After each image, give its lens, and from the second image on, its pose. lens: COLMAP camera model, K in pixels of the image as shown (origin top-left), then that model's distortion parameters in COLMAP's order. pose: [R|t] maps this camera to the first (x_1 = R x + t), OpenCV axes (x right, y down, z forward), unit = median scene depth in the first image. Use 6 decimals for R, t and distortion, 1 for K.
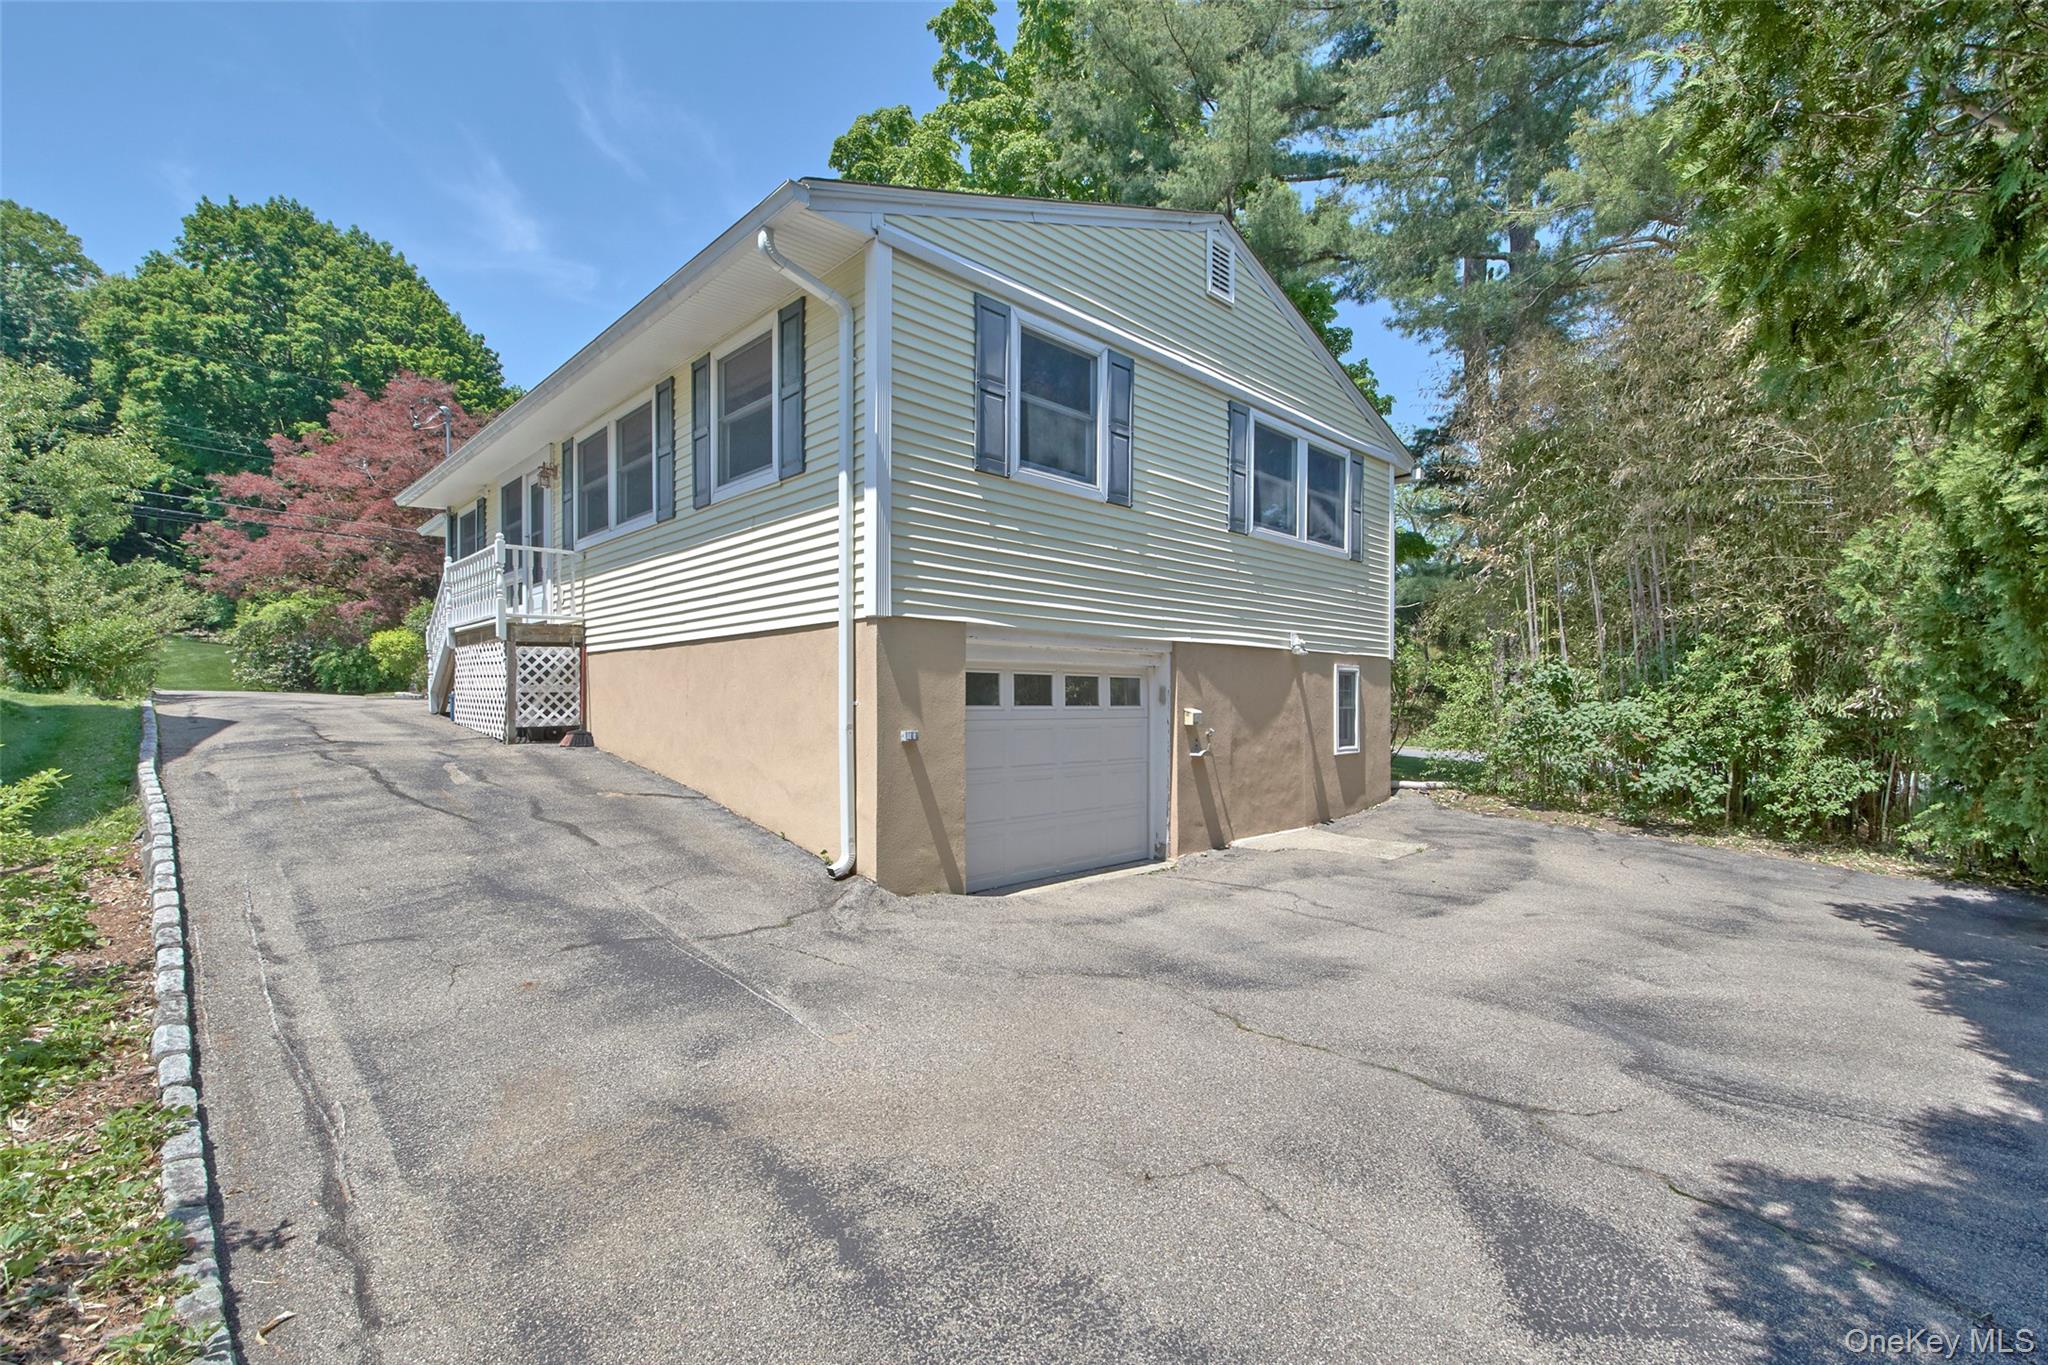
lens RADIAL K [[891.3, 0, 1029.4], [0, 891.3, 702.7], [0, 0, 1]] dist [0.006521, -0.011629]
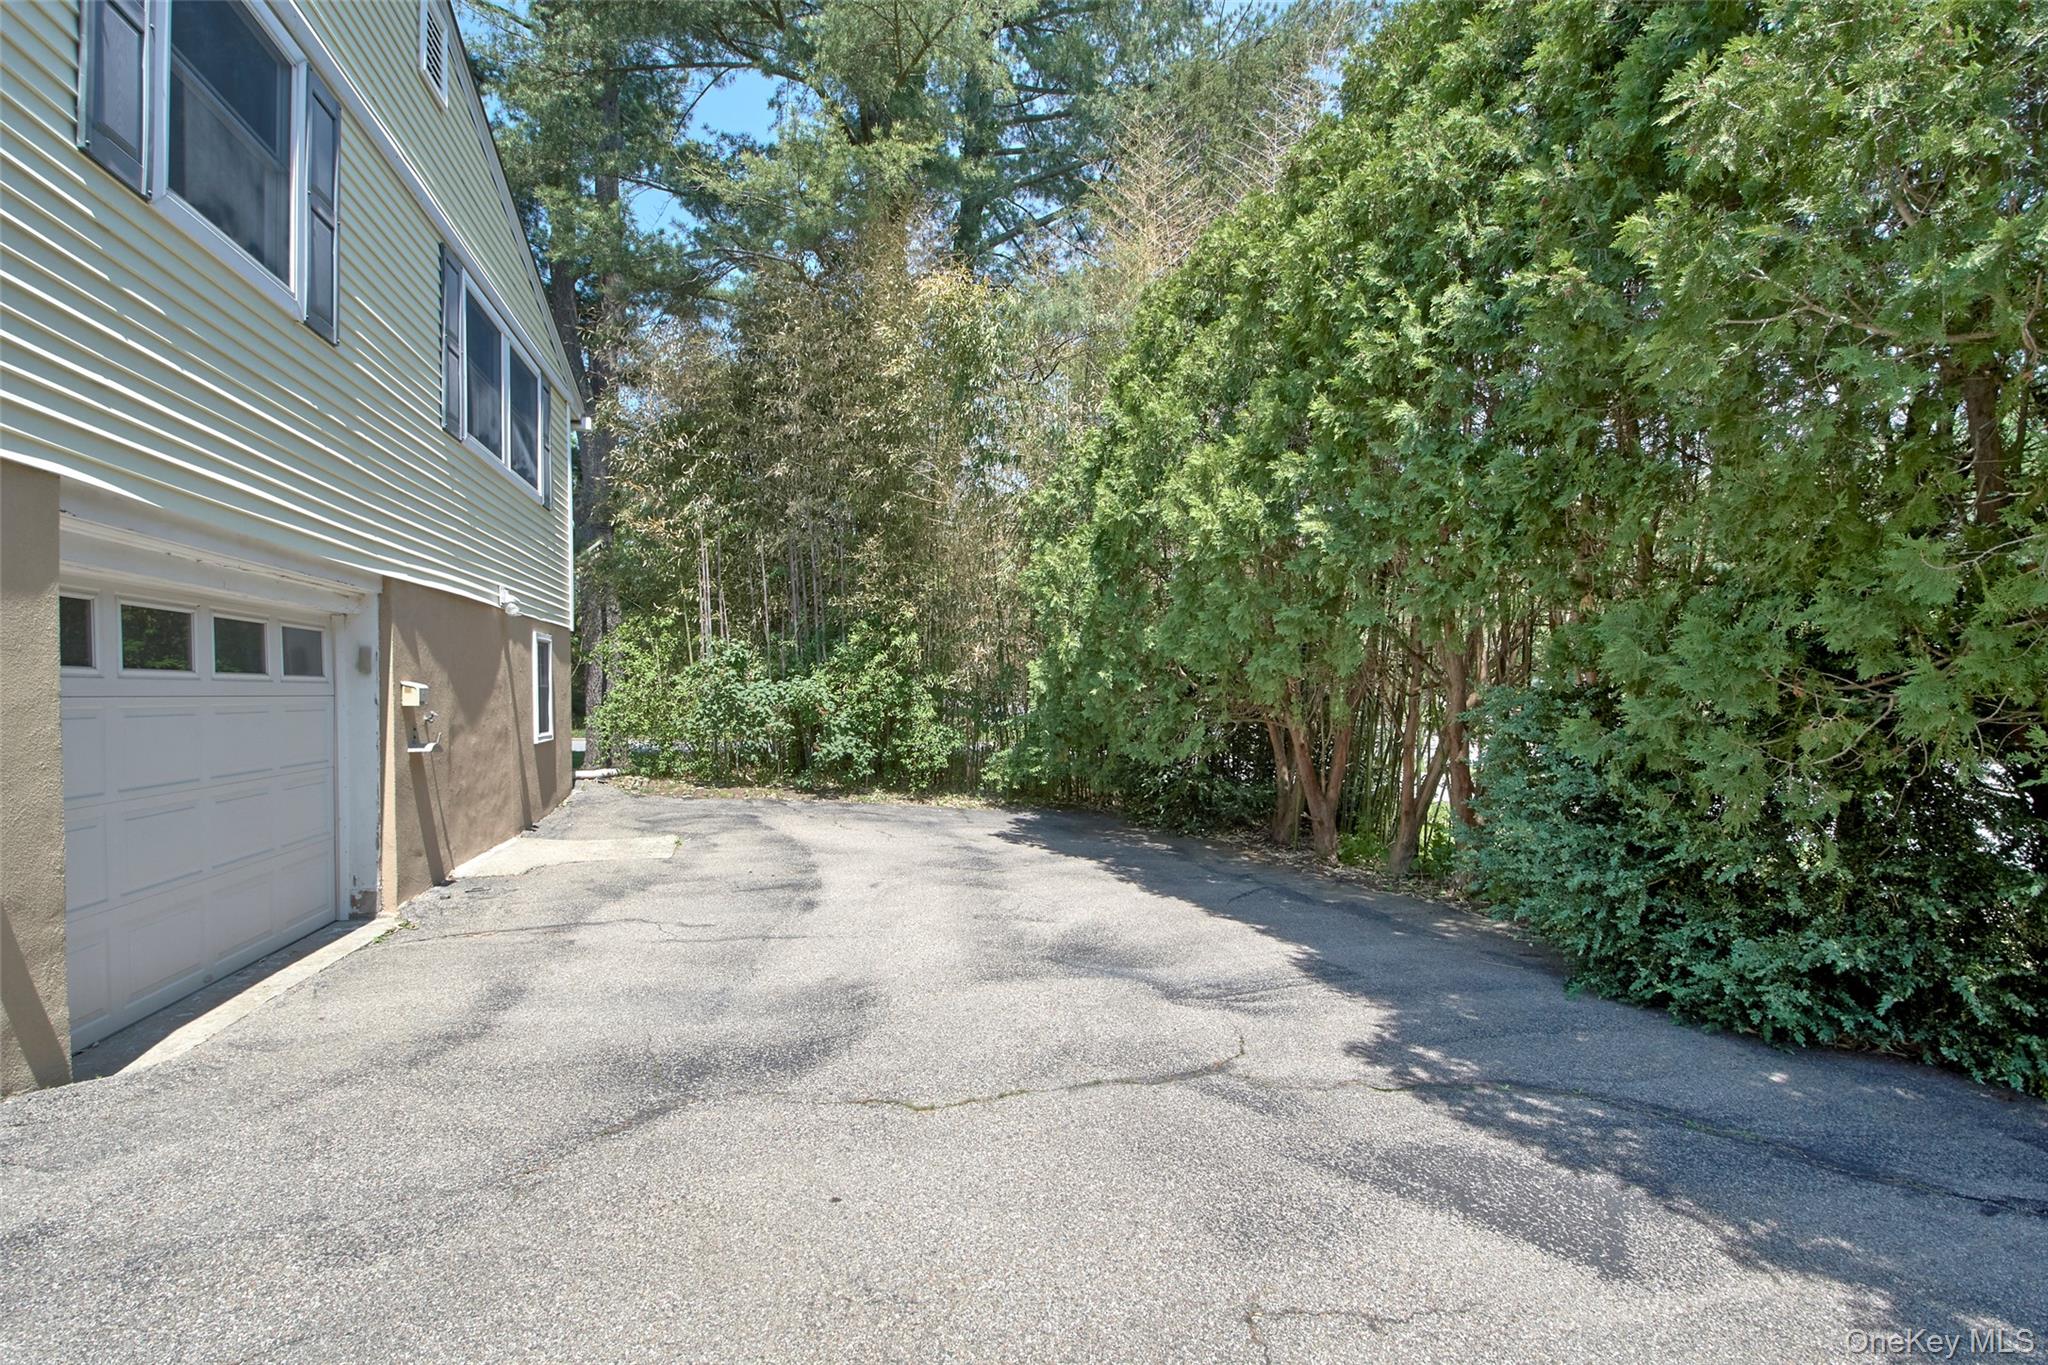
lens RADIAL K [[885.8, 0, 987.4], [0, 885.8, 693.2], [0, 0, 1]] dist [0.031872, -0.024819]
pose [[0.522167, -0.005221, 0.852827, -0.246040], [0.005448, 0.999981, 0.002787, 0.023803], [-0.852826, 0.003191, 0.522186, 0.426507]]
